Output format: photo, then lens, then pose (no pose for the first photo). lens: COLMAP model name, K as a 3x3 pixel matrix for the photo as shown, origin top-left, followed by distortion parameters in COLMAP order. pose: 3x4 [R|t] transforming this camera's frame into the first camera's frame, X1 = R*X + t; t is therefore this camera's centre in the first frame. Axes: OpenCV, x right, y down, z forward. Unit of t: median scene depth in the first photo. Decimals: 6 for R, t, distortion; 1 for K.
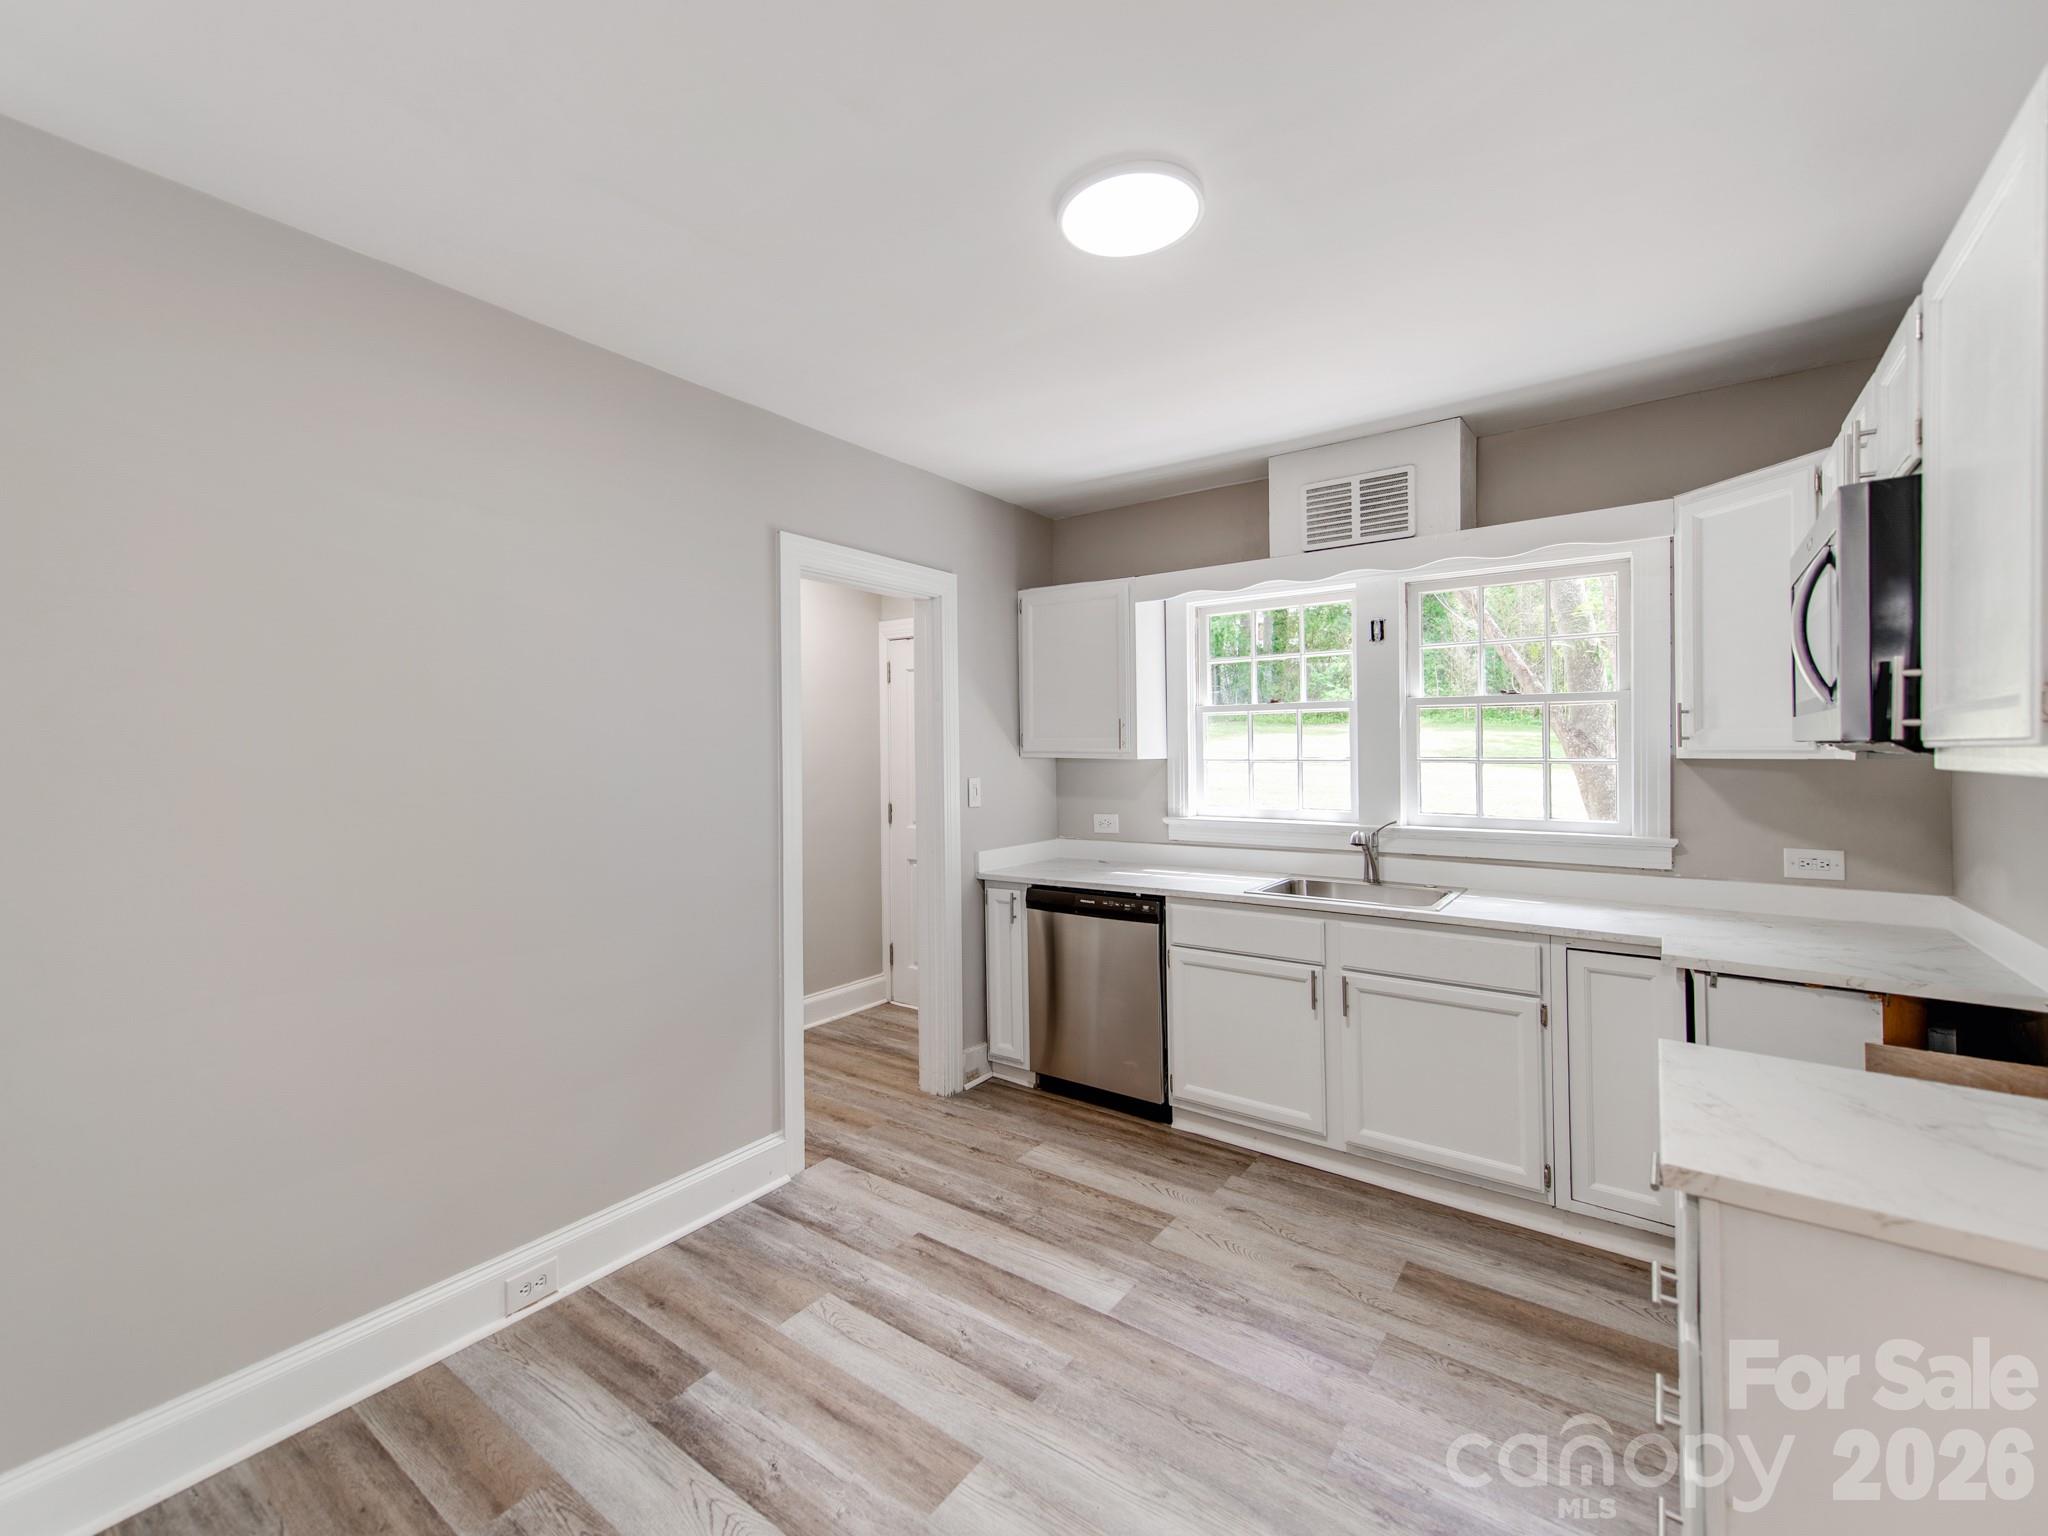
lens RADIAL K [[855.8, 0, 1029.3], [0, 855.8, 752.2], [0, 0, 1]] dist [0.021826, -0.000771]
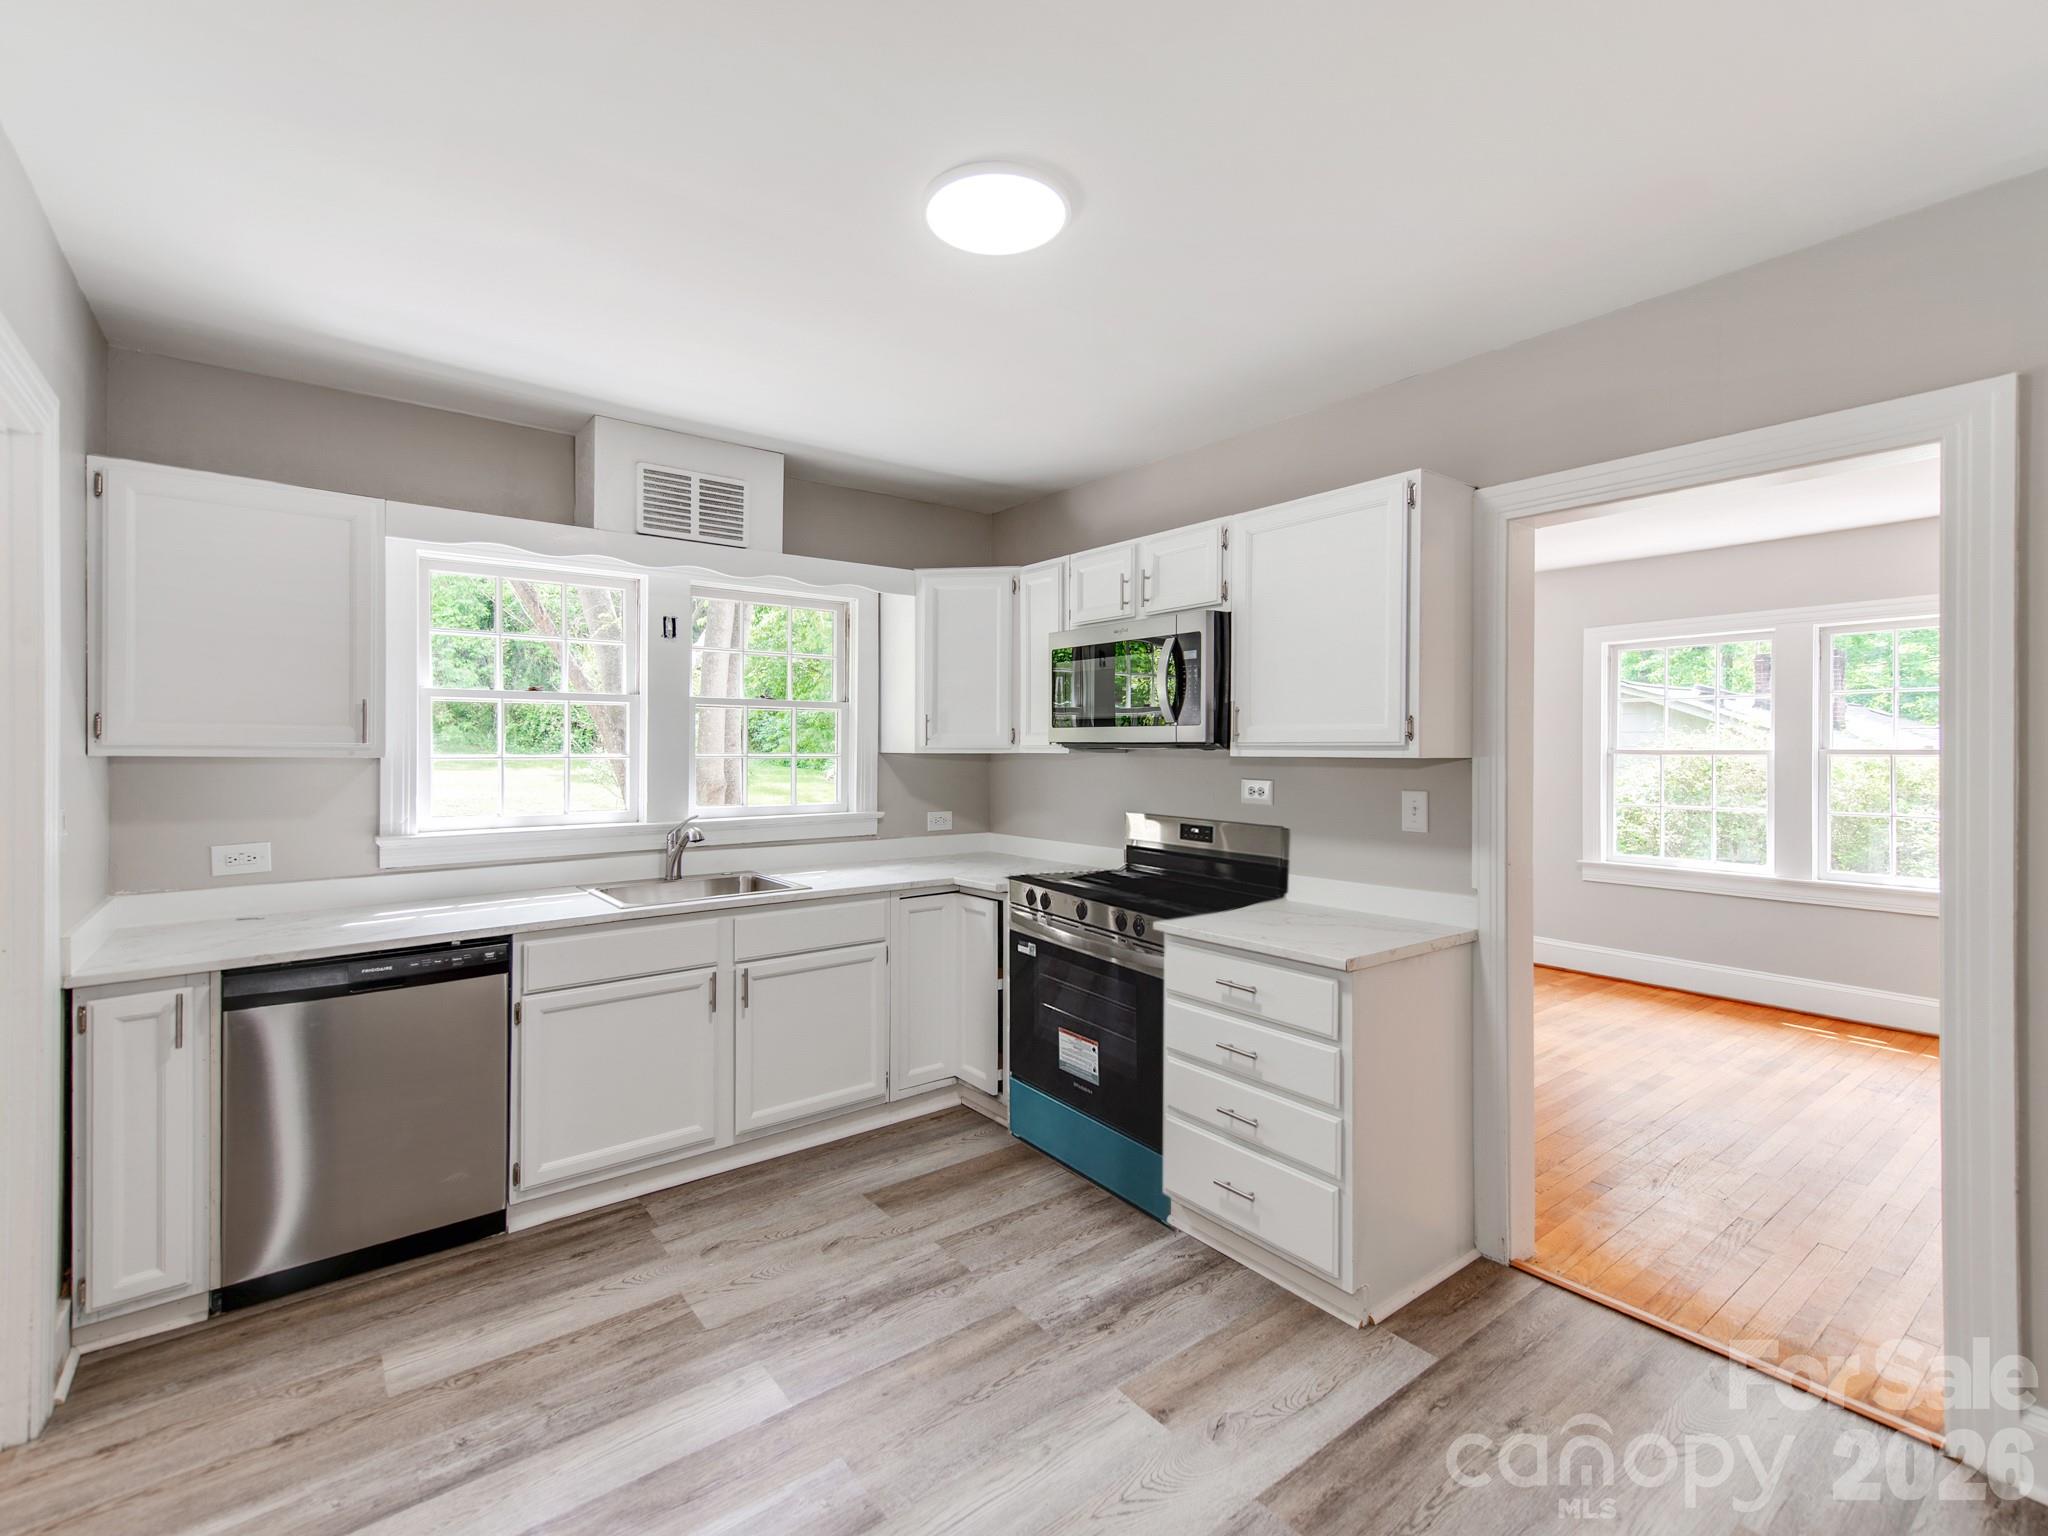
lens RADIAL K [[892.4, 0, 881.7], [0, 892.4, 741.8], [0, 0, 1]] dist [0.026200, -0.006715]
pose [[0.352861, 0.011023, 0.935611, -0.528506], [-0.001362, 0.999936, -0.011267, 0.003703], [-0.935675, 0.002702, 0.352853, 0.440495]]
